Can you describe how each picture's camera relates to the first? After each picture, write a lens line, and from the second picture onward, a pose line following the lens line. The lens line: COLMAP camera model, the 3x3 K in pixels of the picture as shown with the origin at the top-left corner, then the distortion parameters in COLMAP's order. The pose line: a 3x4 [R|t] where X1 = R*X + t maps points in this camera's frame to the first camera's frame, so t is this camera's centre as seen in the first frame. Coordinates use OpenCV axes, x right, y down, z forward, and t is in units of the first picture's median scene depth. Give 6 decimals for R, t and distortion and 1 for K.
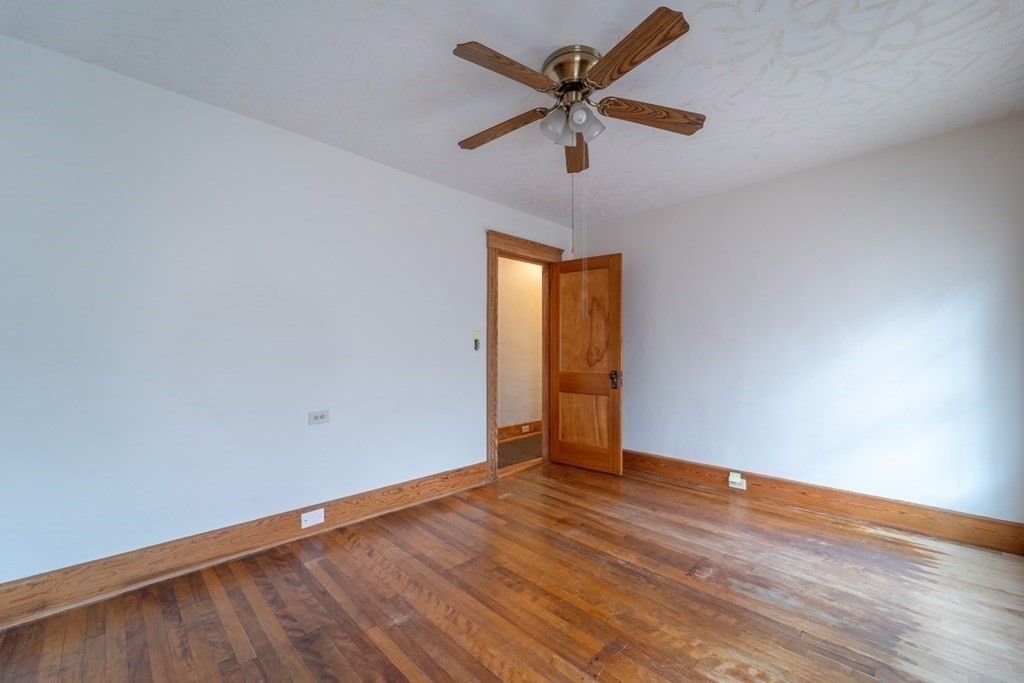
lens RADIAL K [[413.5, 0, 512.5], [0, 413.5, 345.9], [0, 0, 1]] dist [0.009430, -0.002905]
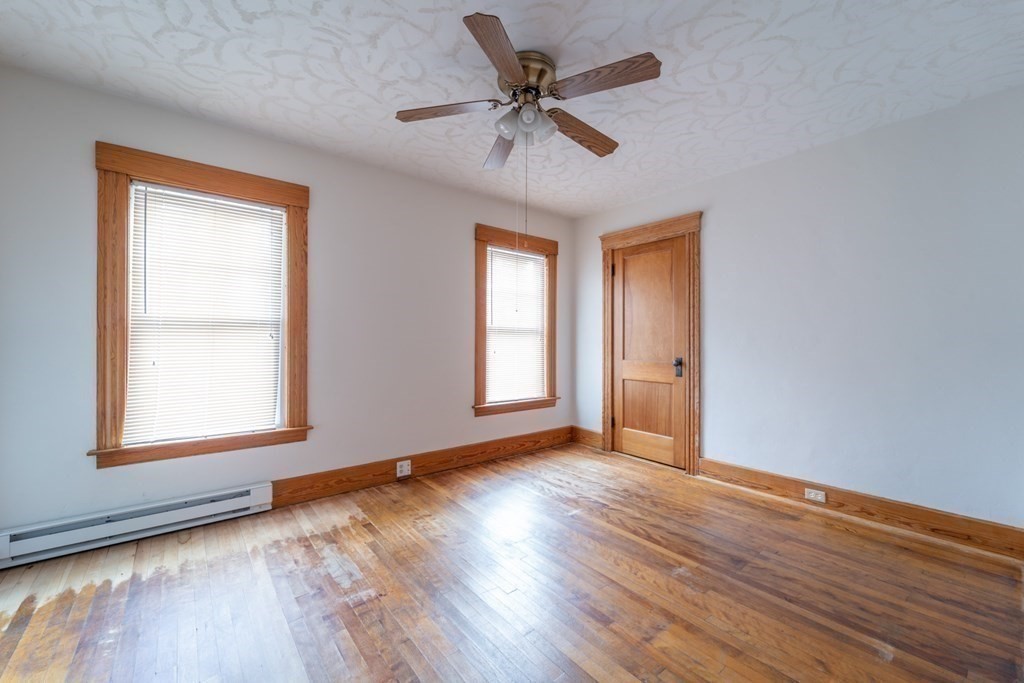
lens RADIAL K [[413.5, 0, 511.7], [0, 413.5, 340.6], [0, 0, 1]] dist [0.009430, -0.002905]
pose [[-0.994986, -0.004120, 0.099931, 0.075074], [-0.005043, 0.999947, -0.008983, 0.025374], [-0.099889, -0.009442, -0.994954, 2.010695]]
